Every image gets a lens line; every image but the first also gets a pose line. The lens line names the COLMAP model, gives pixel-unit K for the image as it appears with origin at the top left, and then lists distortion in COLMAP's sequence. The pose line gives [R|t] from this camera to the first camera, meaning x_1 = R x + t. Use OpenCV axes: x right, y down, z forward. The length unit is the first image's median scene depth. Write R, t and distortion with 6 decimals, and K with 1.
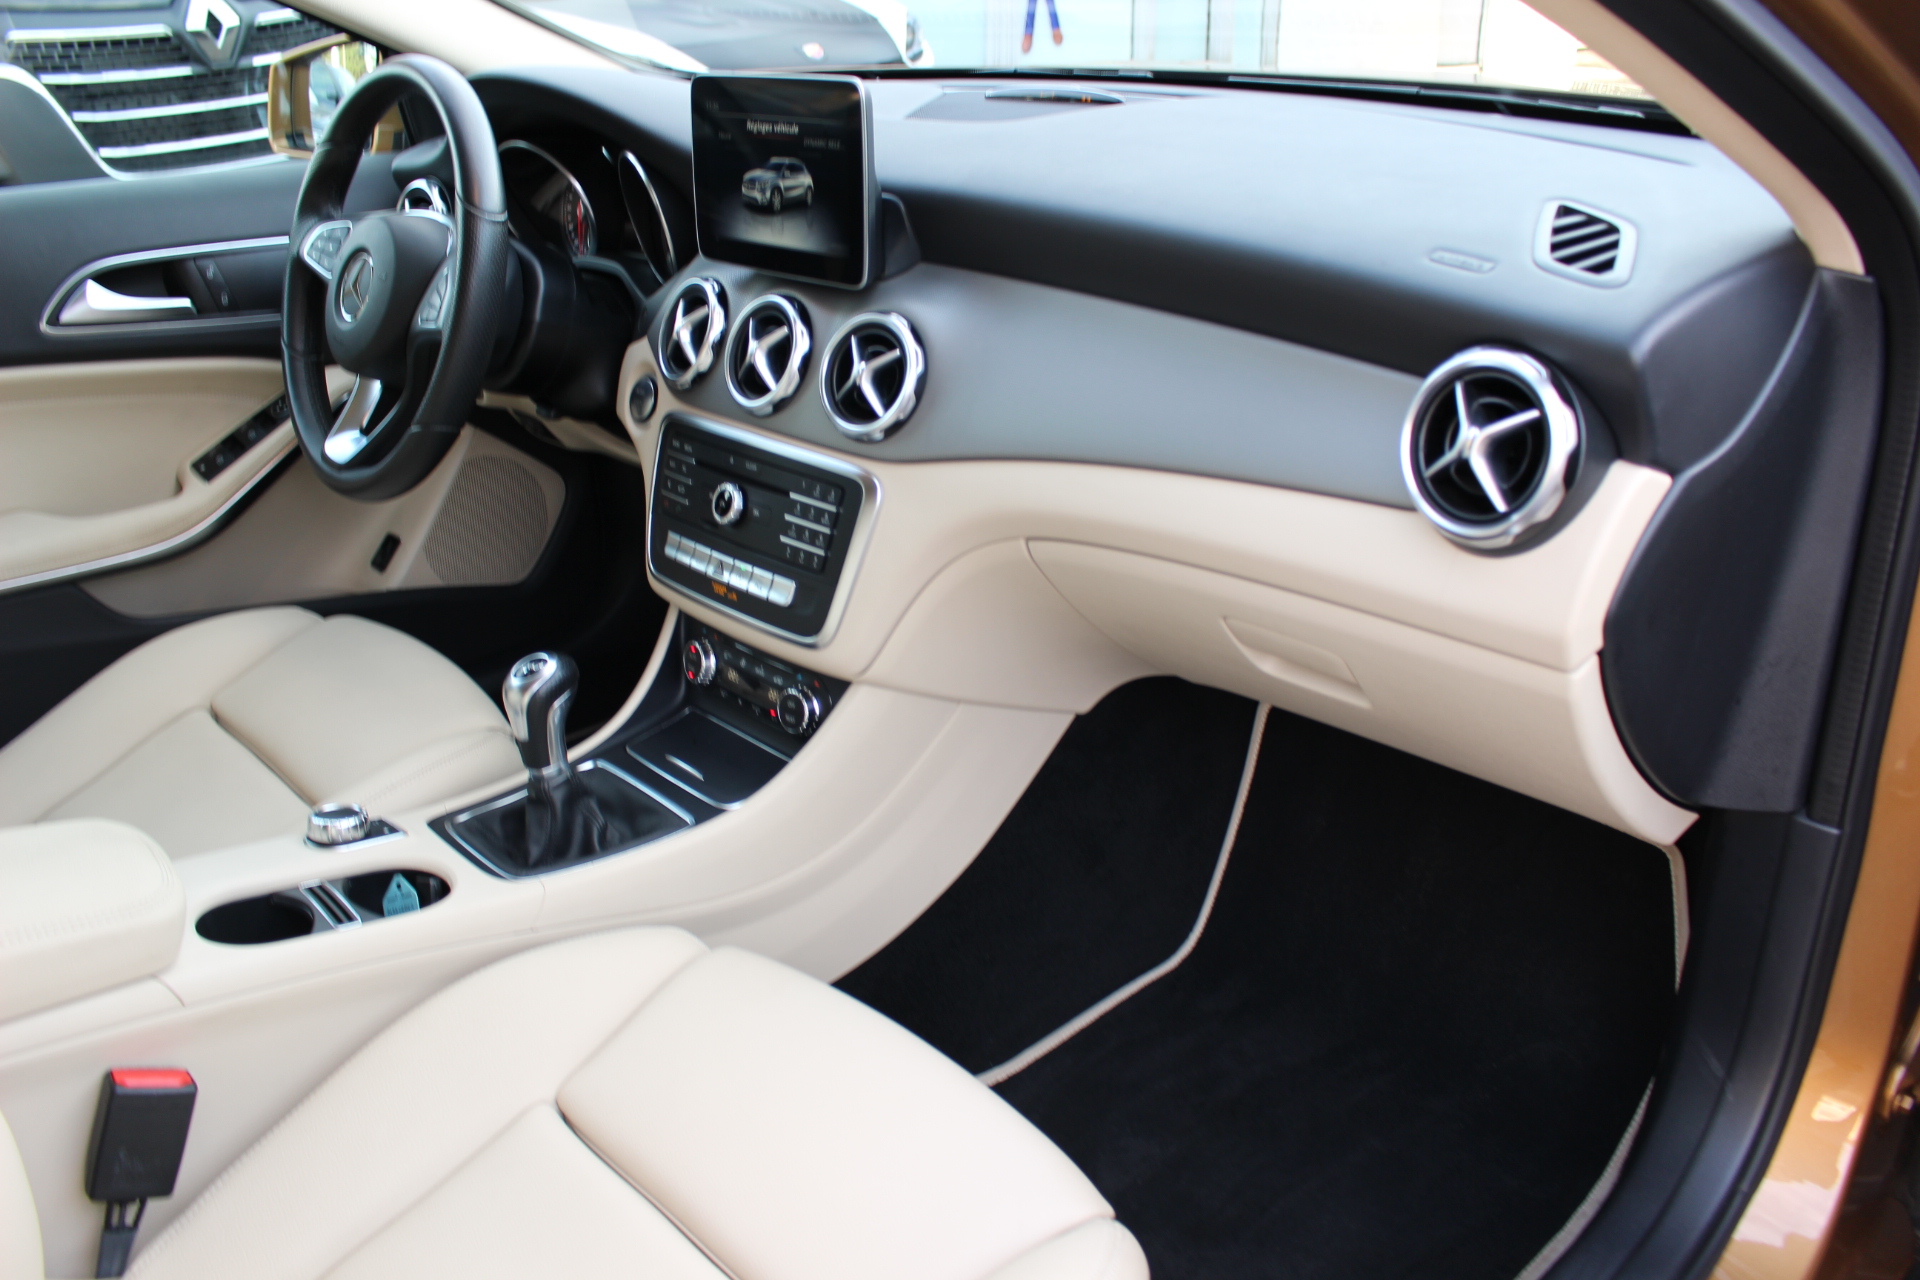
lens RADIAL K [[1586.1, 0, 960.0], [0, 1586.1, 640.0], [0, 0, 1]] dist [-0.157960, 0.137799]
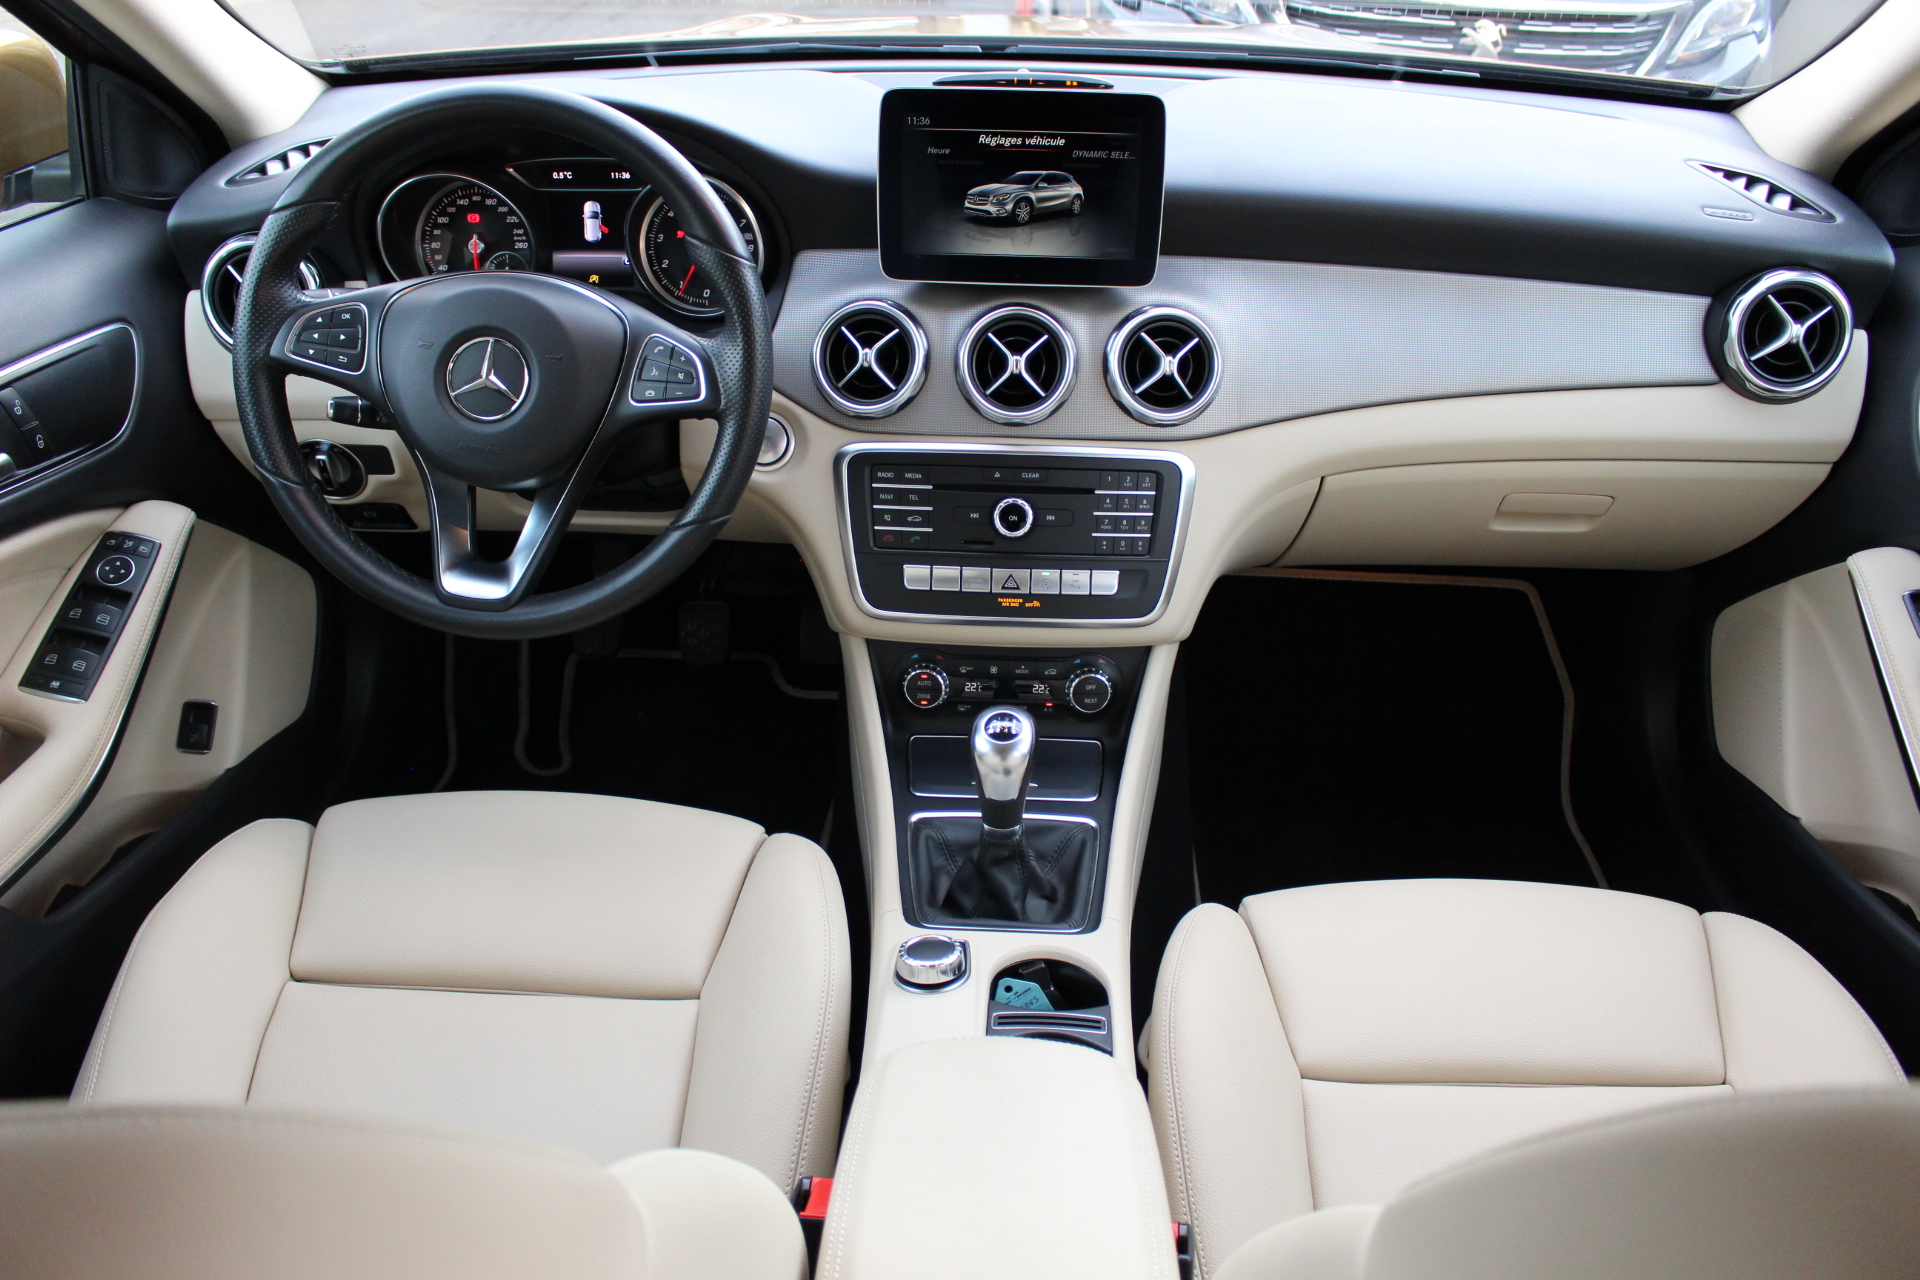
lens RADIAL K [[1586.1, 0, 960.0], [0, 1586.1, 640.0], [0, 0, 1]] dist [-0.157960, 0.137799]
pose [[0.703356, -0.300531, 0.644183, -0.882342], [0.250143, 0.952909, 0.171441, -0.201822], [-0.665371, 0.040553, 0.745410, 0.284456]]
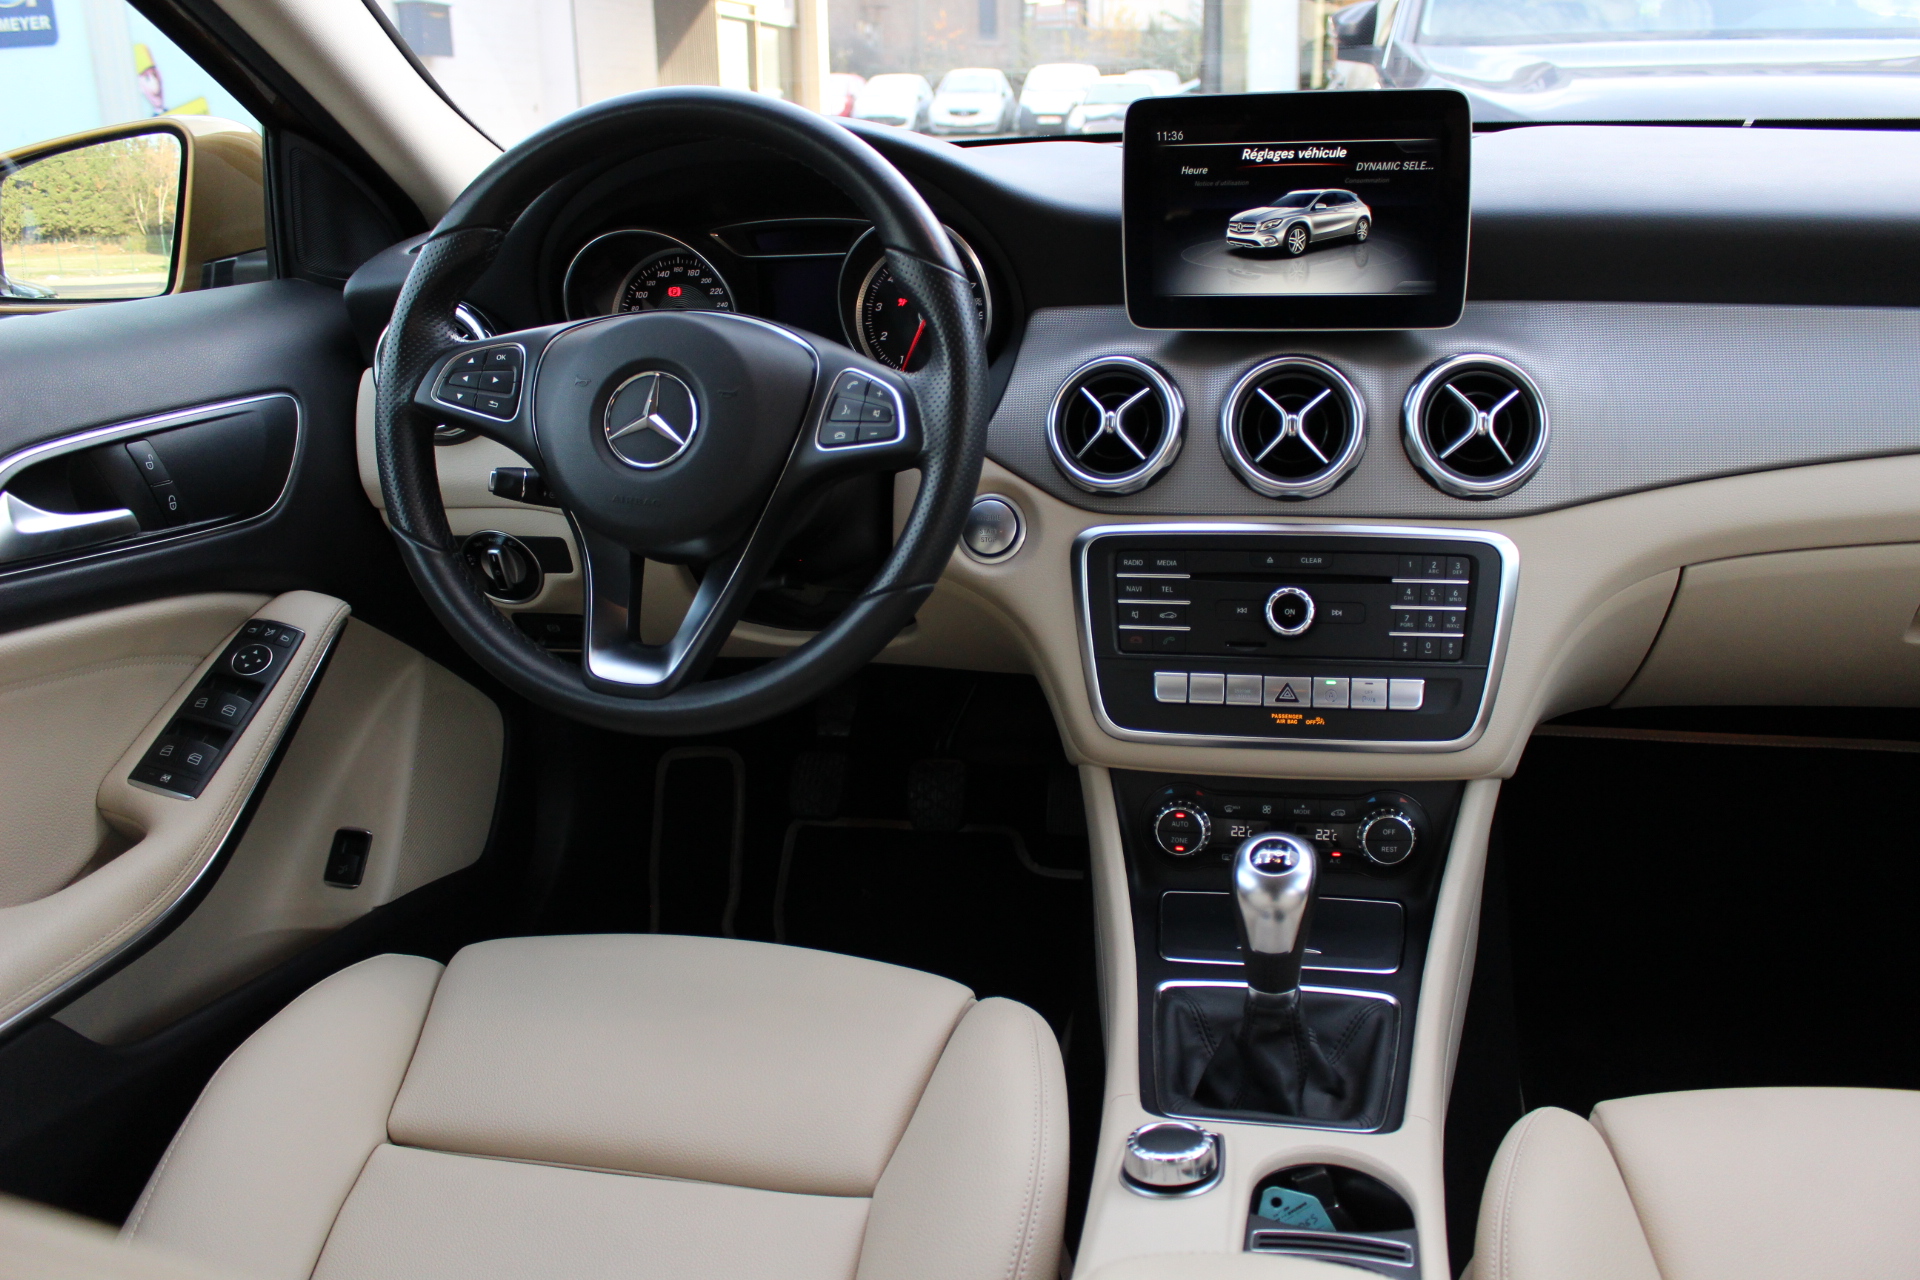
lens RADIAL K [[1586.1, 0, 960.0], [0, 1586.1, 640.0], [0, 0, 1]] dist [-0.157960, 0.137799]
pose [[0.816440, -0.192445, 0.544417, -0.762414], [0.248390, 0.968187, -0.030257, -0.093527], [-0.521275, 0.159930, 0.838269, 0.428530]]
